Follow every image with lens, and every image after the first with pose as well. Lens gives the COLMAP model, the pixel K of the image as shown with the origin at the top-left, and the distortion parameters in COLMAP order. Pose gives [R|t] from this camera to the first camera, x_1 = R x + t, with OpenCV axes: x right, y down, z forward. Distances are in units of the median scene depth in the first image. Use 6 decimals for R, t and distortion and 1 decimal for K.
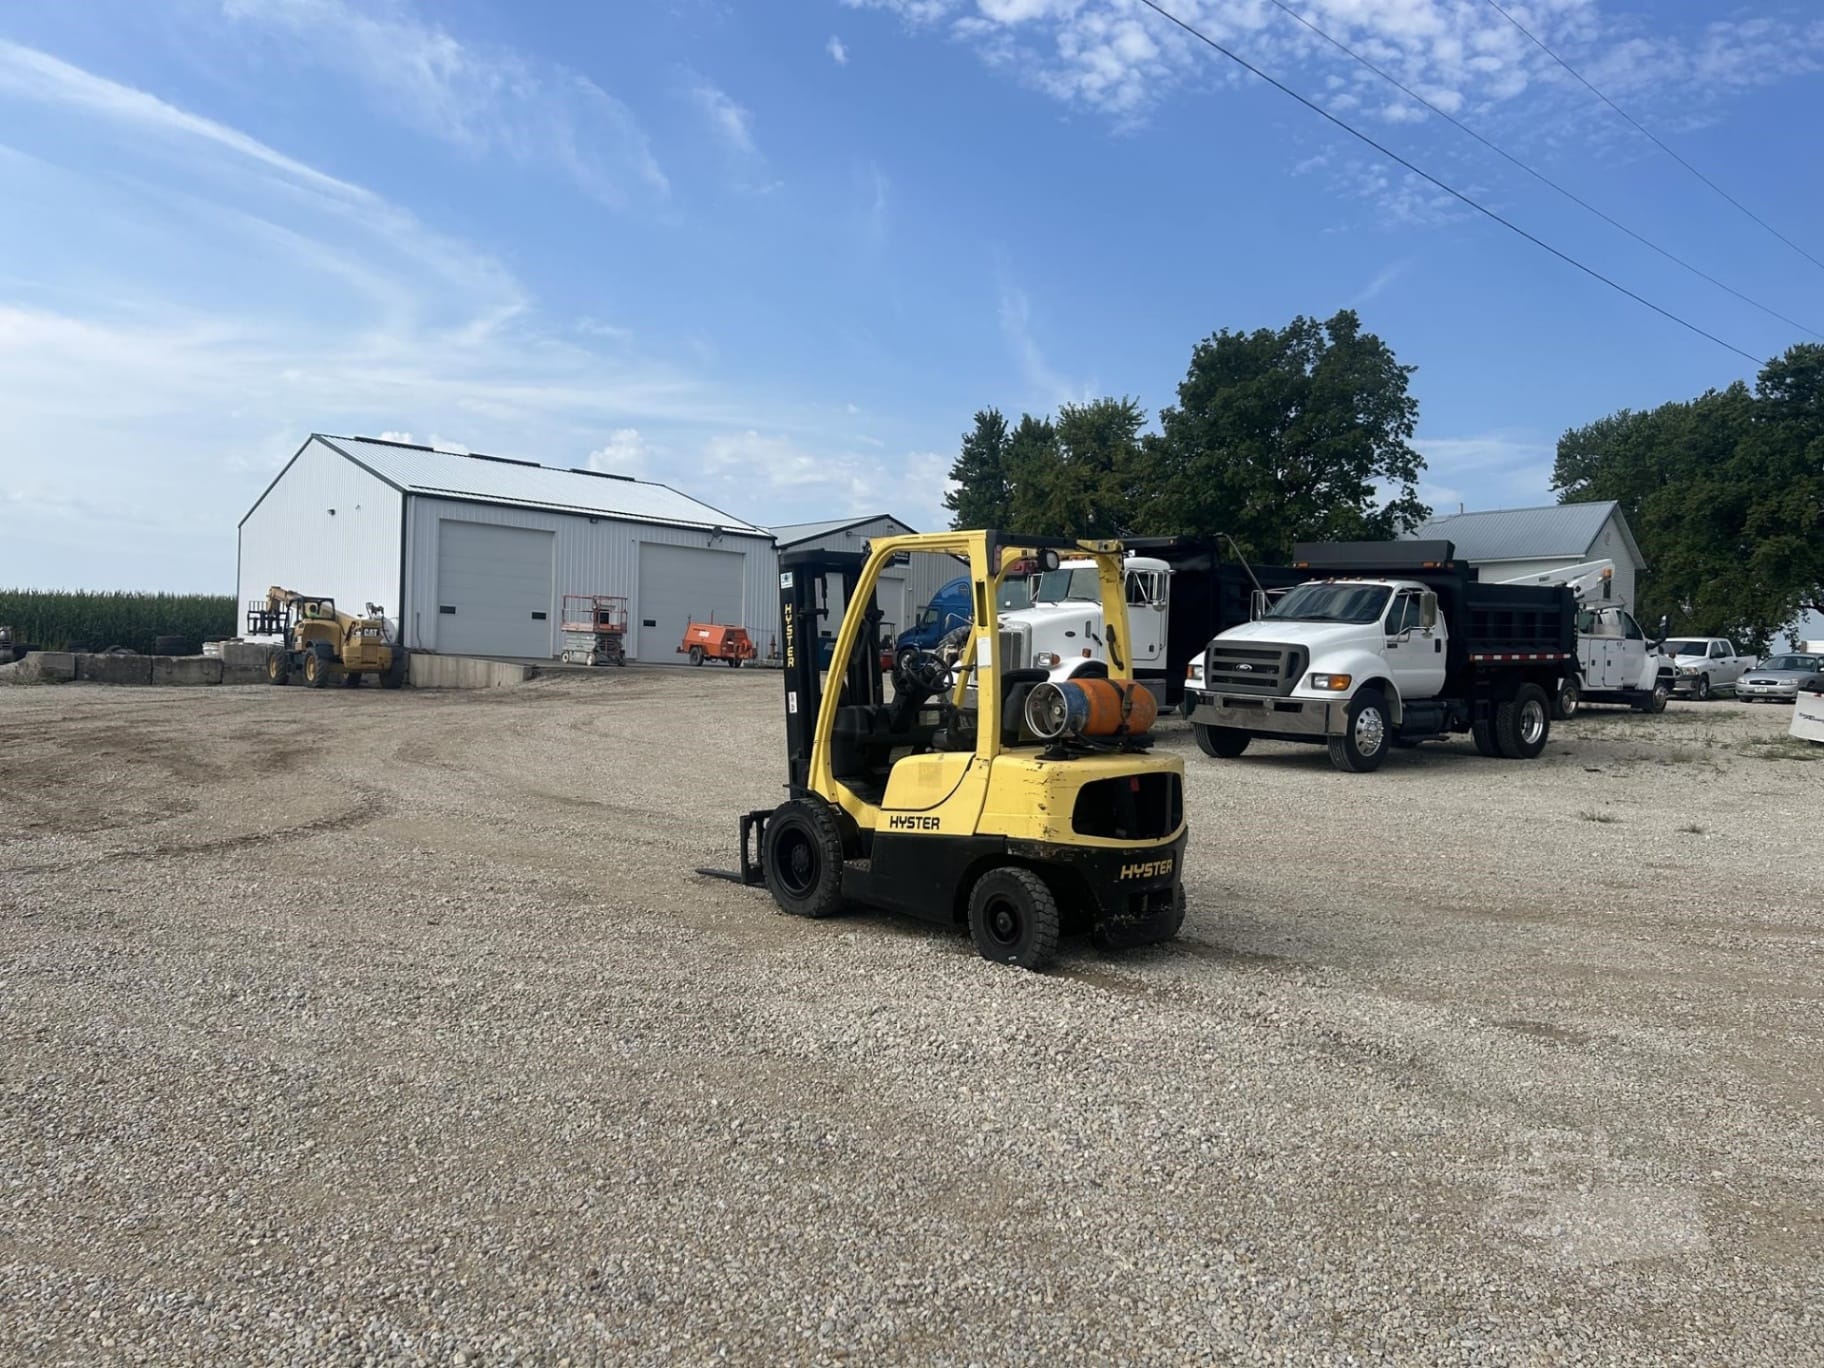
lens RADIAL K [[1369.7, 0, 899.5], [0, 1369.7, 670.3], [0, 0, 1]] dist [0.060837, -0.073333]
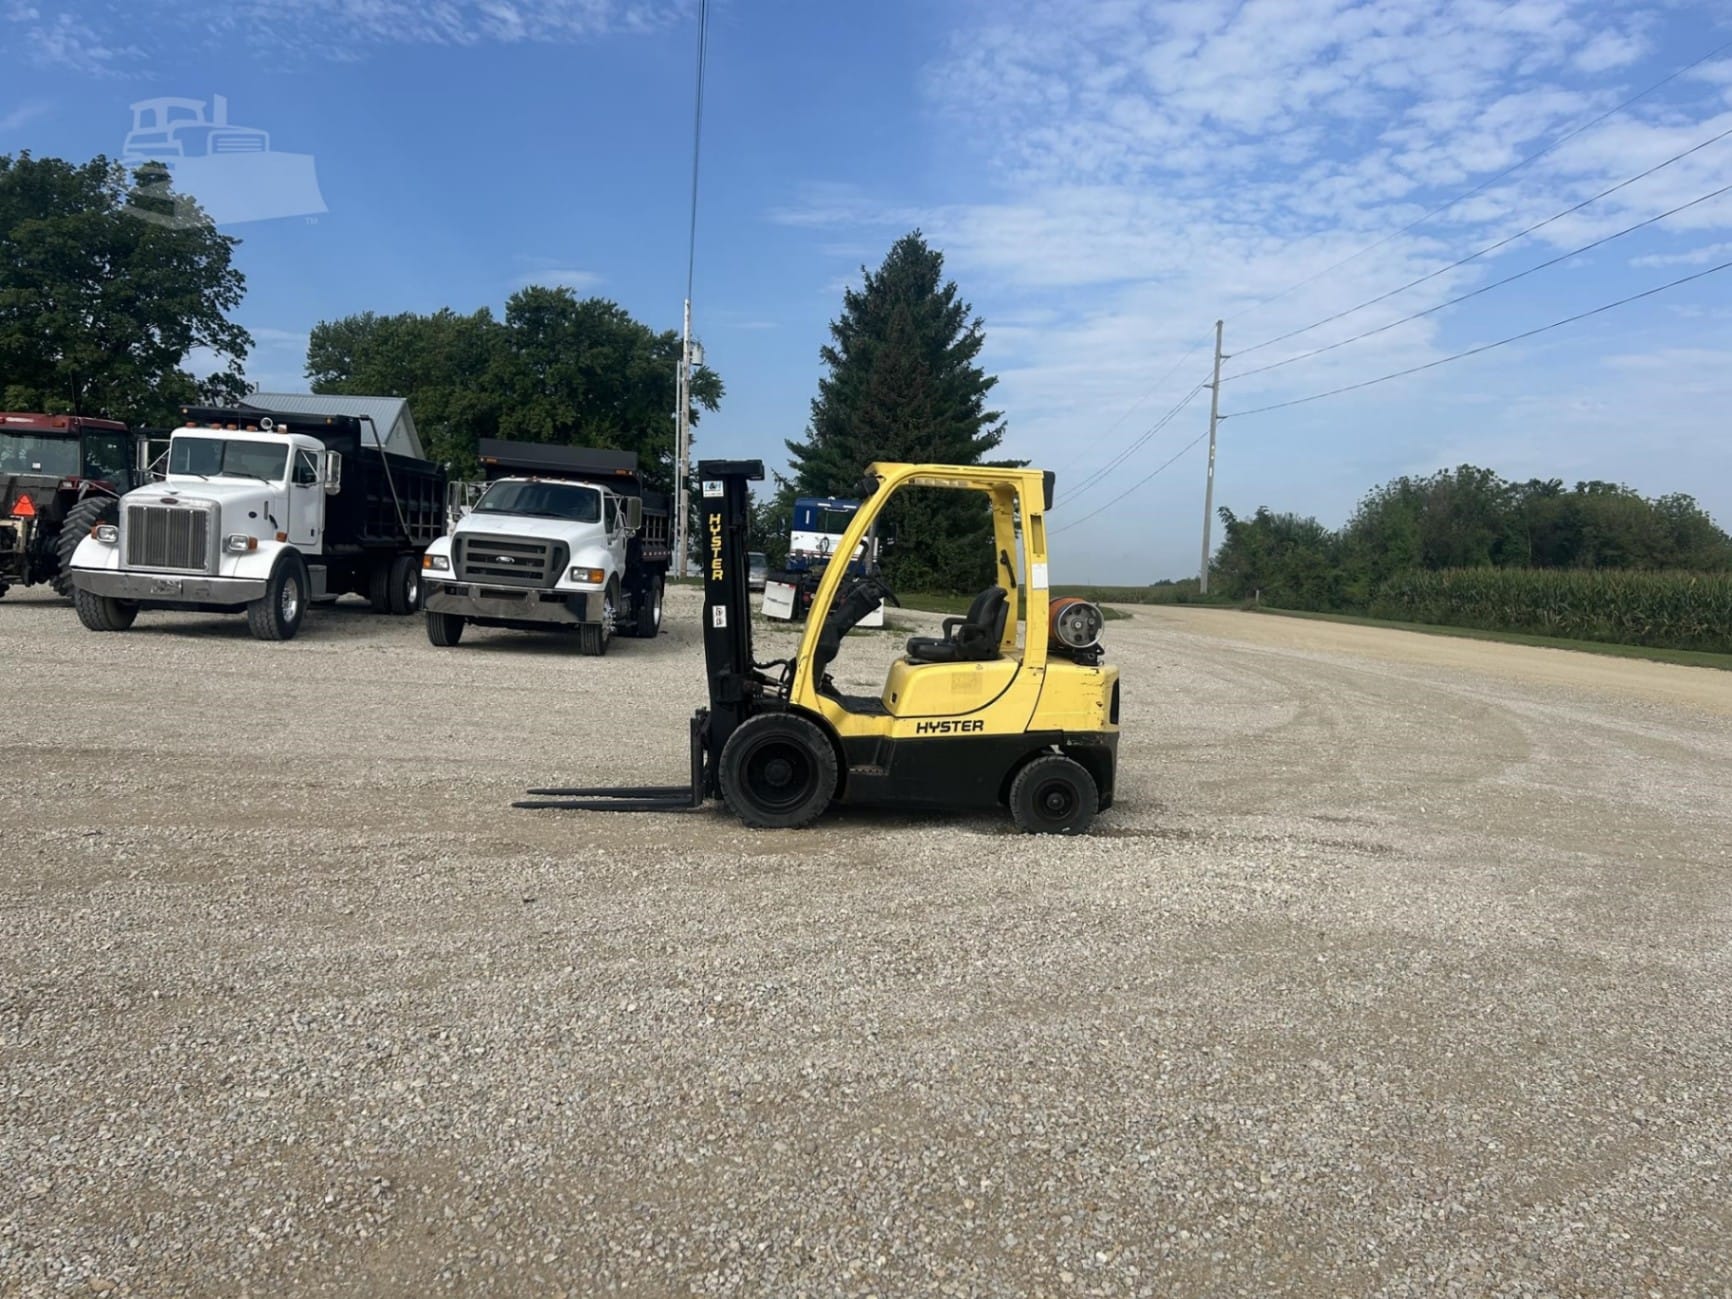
lens RADIAL K [[1300.7, 0, 861.6], [0, 1300.7, 645.7], [0, 0, 1]] dist [0.060837, -0.073333]
pose [[0.619342, -0.035430, 0.784322, -0.136488], [-0.026207, 0.997492, 0.065754, -0.003514], [-0.784684, -0.061279, 0.616860, 0.064488]]
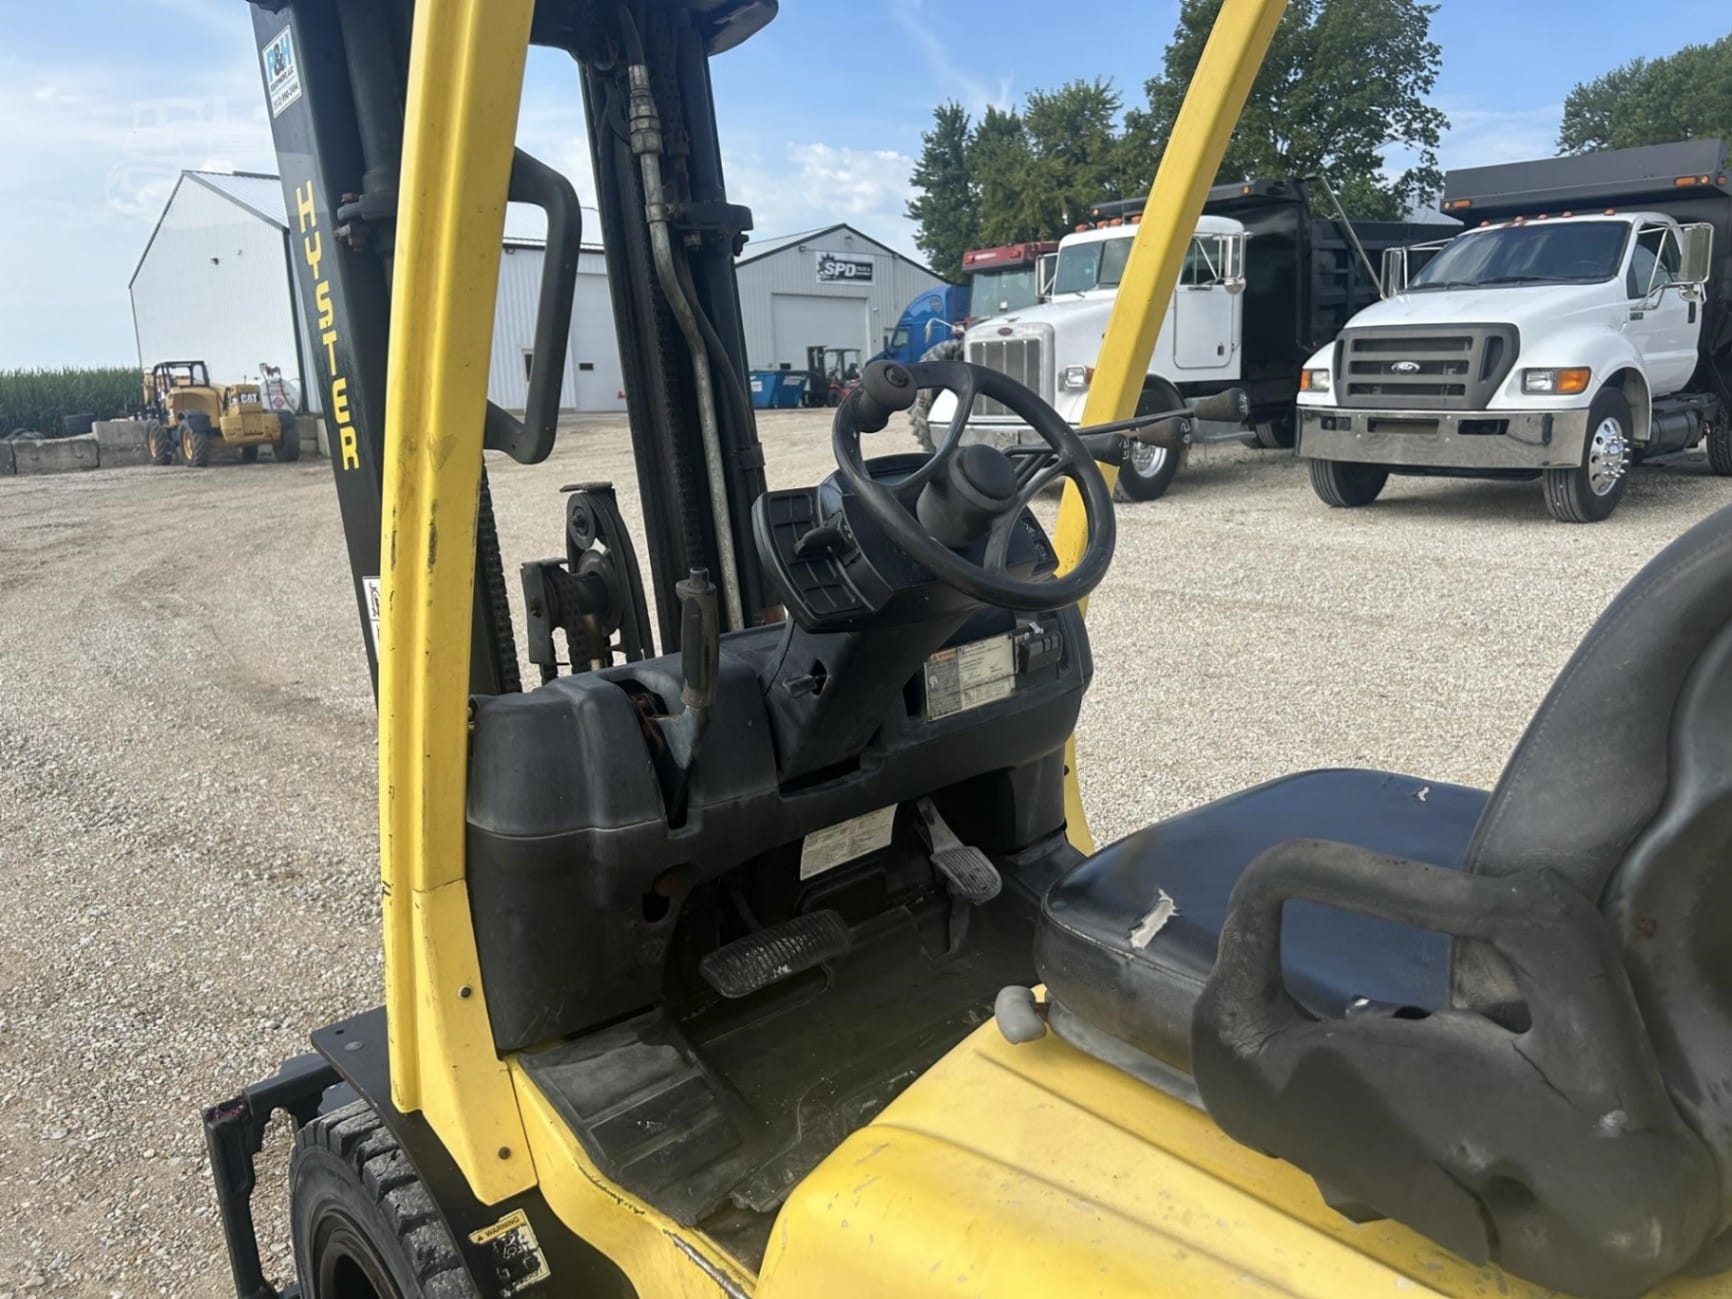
lens RADIAL K [[1300.7, 0, 871.9], [0, 1300.7, 656.2], [0, 0, 1]] dist [0.060837, -0.073333]
pose [[0.997838, -0.064551, -0.012335, 0.001609], [0.065718, 0.979137, 0.192280, -0.001542], [-0.000334, -0.192675, 0.981263, 0.143253]]
